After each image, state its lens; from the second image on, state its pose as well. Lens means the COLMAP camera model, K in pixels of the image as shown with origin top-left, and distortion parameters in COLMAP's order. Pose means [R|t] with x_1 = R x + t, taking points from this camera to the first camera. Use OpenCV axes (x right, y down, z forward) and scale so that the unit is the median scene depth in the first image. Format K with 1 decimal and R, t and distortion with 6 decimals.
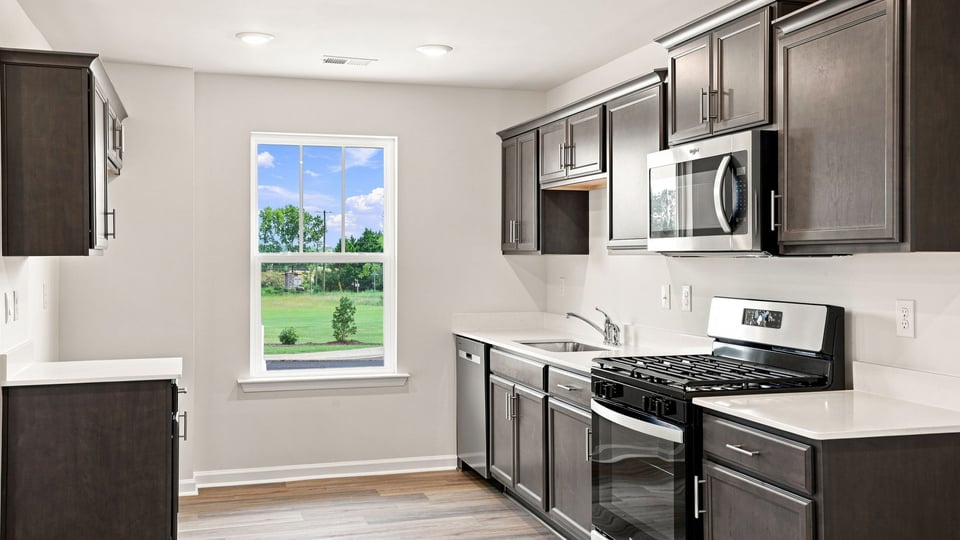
lens RADIAL K [[921.7, 0, 460.9], [0, 921.7, 241.5], [0, 0, 1]] dist [0.004185, 0.129507]
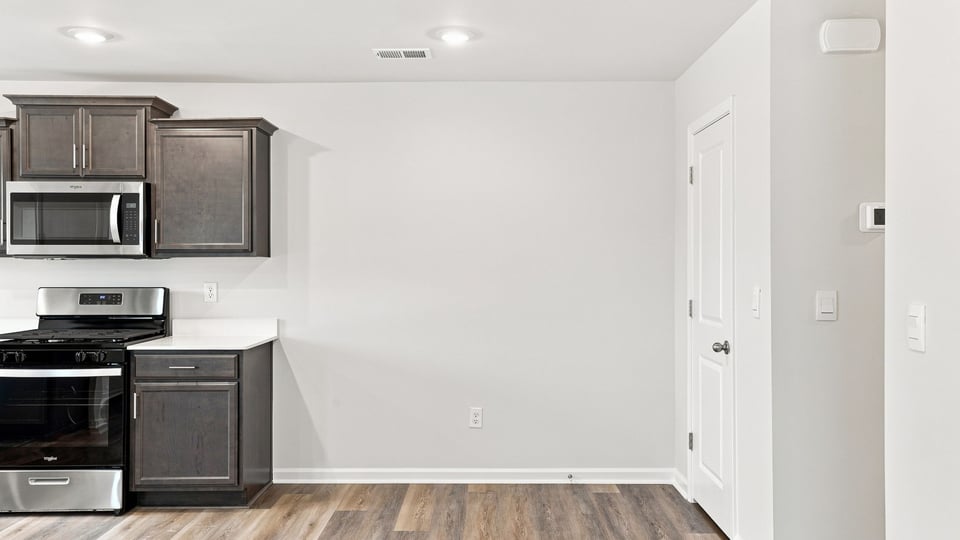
lens RADIAL K [[818.3, 0, 480.4], [0, 818.3, 264.3], [0, 0, 1]] dist [0.005405, 0.080645]
pose [[0.276745, 0.003186, 0.960938, -0.613276], [-0.017210, 0.999851, 0.001641, 0.009015], [-0.960789, -0.016992, 0.276759, 0.010540]]
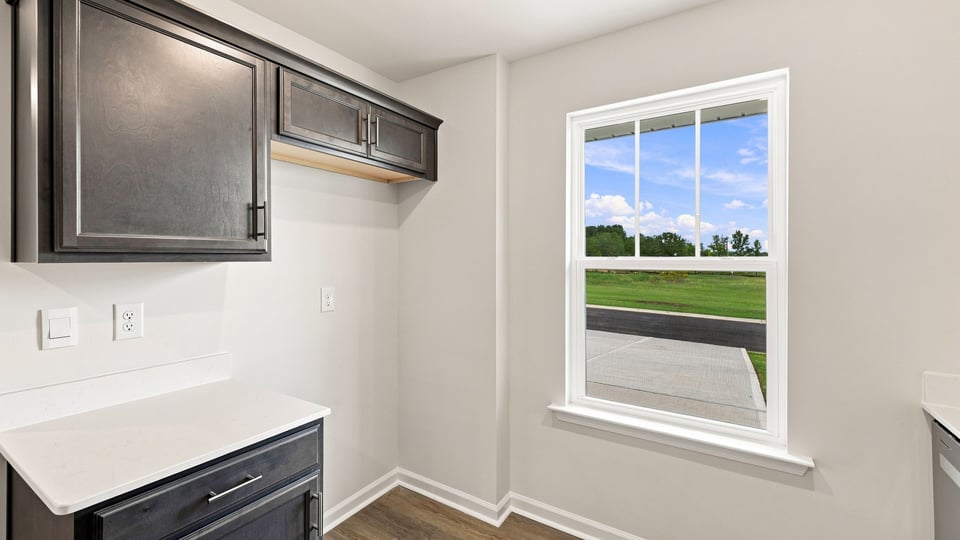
lens RADIAL K [[414.0, 0, 473.9], [0, 414.0, 258.9], [0, 0, 1]] dist [0.001618, -0.000213]
pose [[0.650881, 0.002826, -0.759175, 0.005204], [0.011389, 0.999844, 0.013486, 0.009265], [0.759094, -0.017424, 0.650747, 0.812161]]
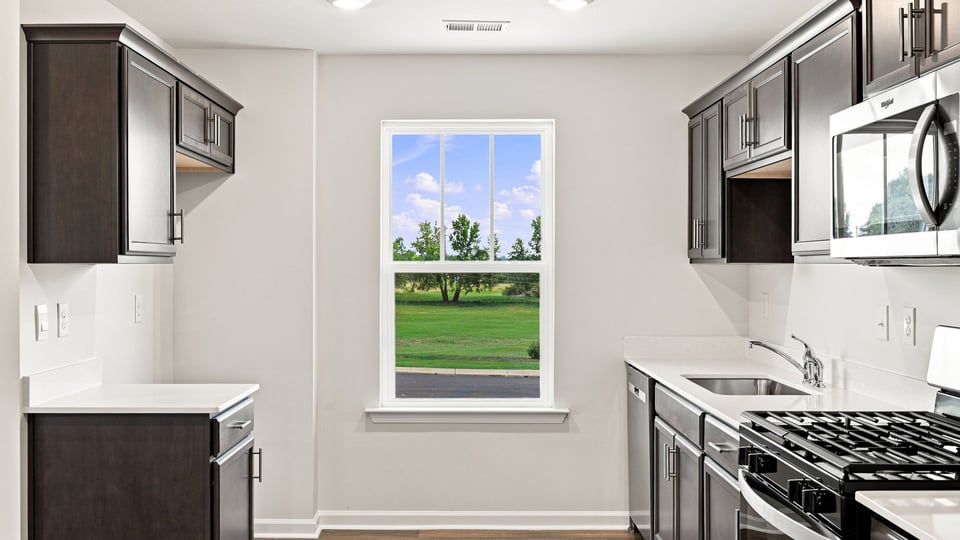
lens RADIAL K [[957.5, 0, 461.5], [0, 957.5, 256.1], [0, 0, 1]] dist [-0.008771, -0.004078]
pose [[0.958537, -0.001060, -0.284965, 0.115782], [0.002511, 0.999986, 0.004726, 0.004258], [0.284956, -0.005246, 0.958526, 0.196029]]
